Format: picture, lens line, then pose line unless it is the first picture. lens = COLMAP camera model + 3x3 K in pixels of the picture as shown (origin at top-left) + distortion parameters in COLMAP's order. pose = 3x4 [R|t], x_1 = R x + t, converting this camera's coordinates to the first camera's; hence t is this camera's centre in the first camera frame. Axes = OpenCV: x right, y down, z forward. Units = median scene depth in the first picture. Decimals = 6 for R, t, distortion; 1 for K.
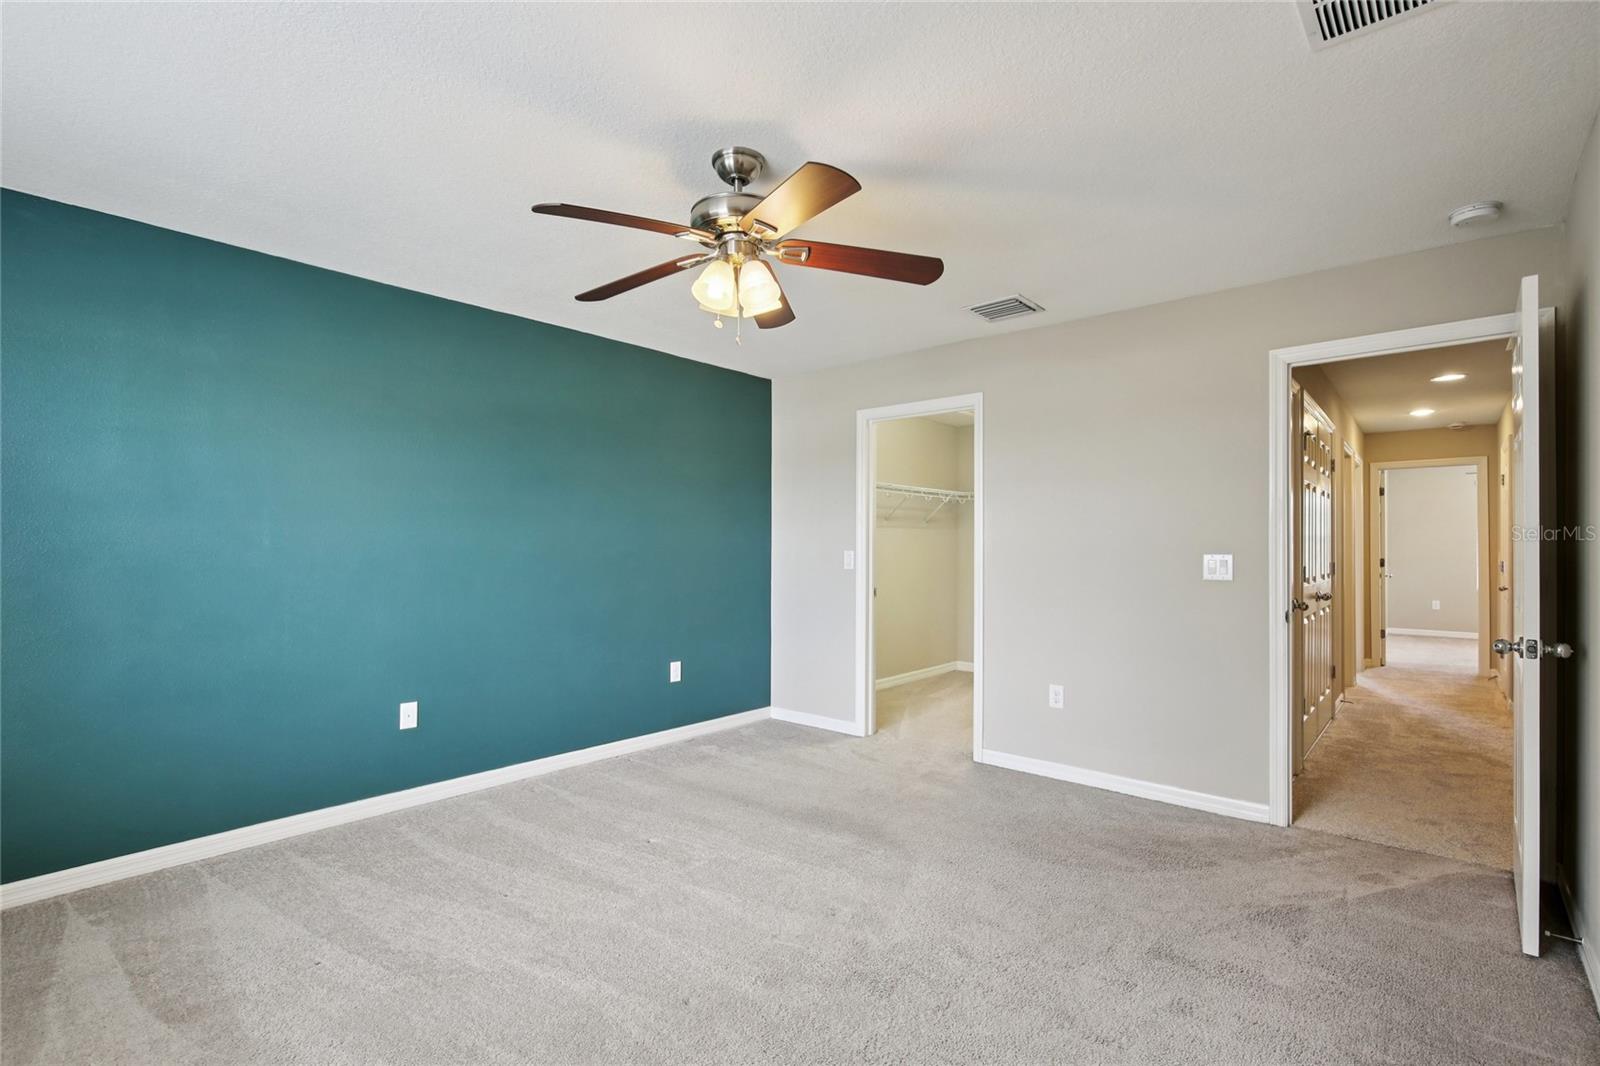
lens RADIAL K [[743.7, 0, 792.8], [0, 743.7, 539.7], [0, 0, 1]] dist [-0.003197, 0.000465]
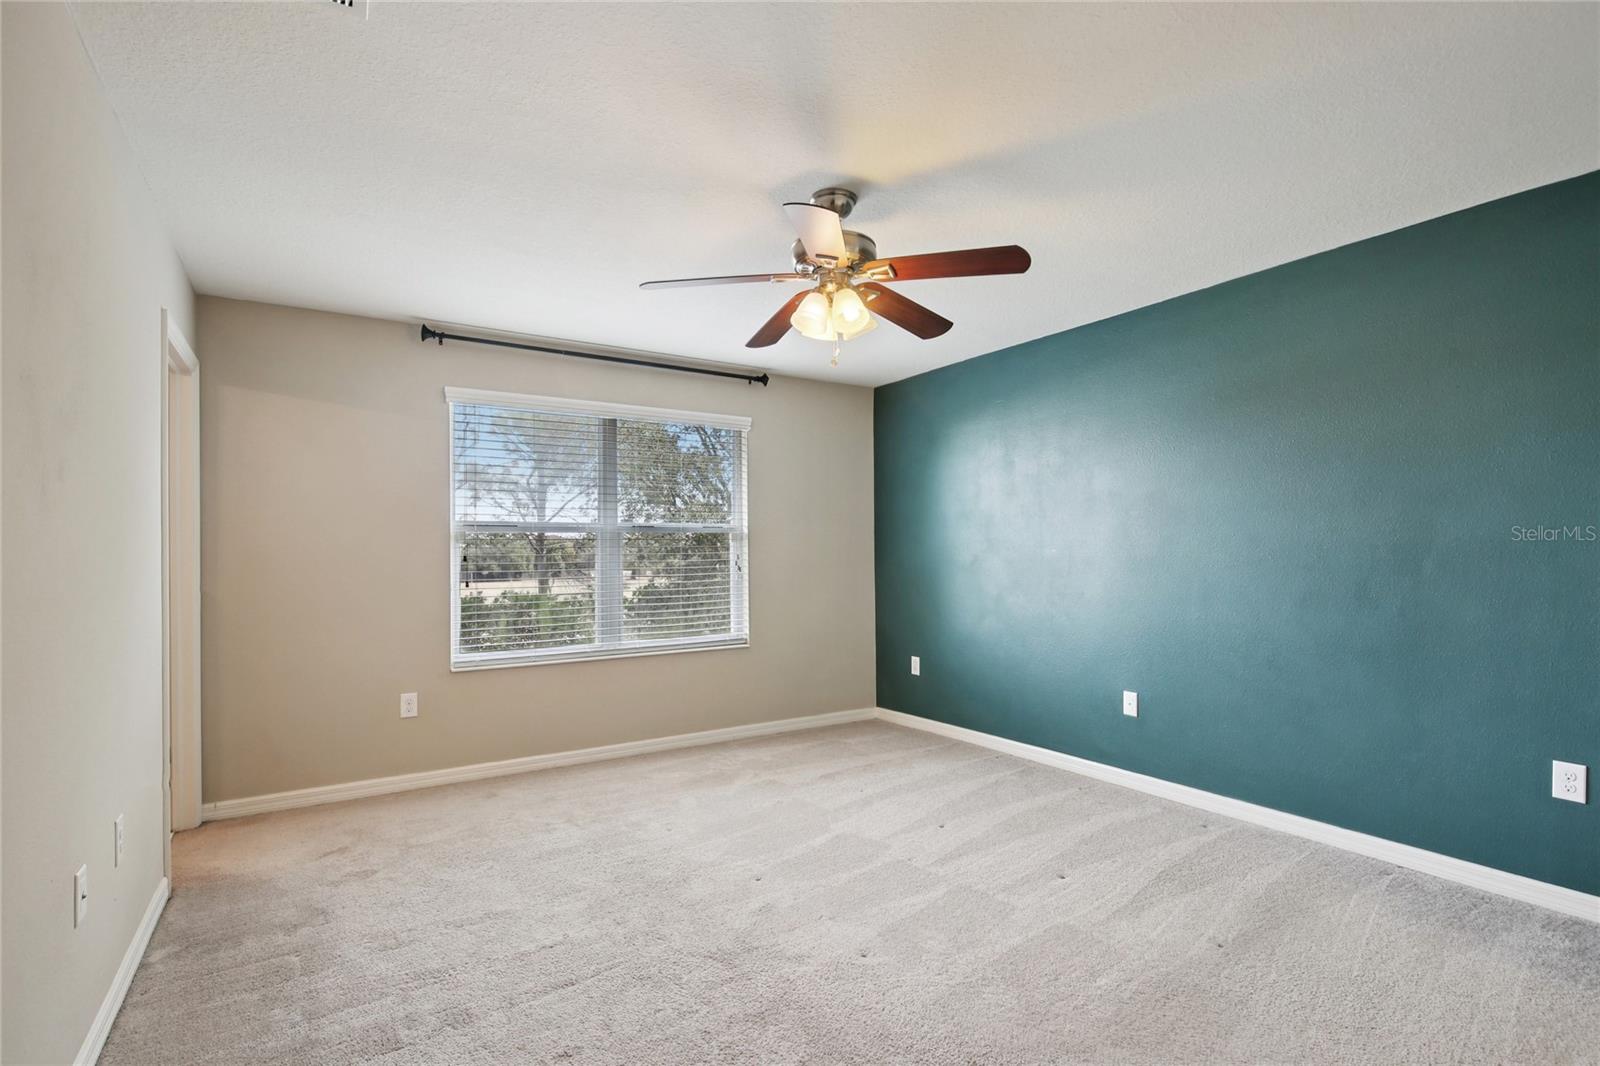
lens RADIAL K [[743.7, 0, 793.2], [0, 743.7, 537.9], [0, 0, 1]] dist [-0.003197, 0.000465]
pose [[-0.274321, -0.022457, -0.961376, 0.814629], [0.013914, 0.999530, -0.027319, 0.019340], [0.961537, -0.020871, -0.273880, 1.001379]]
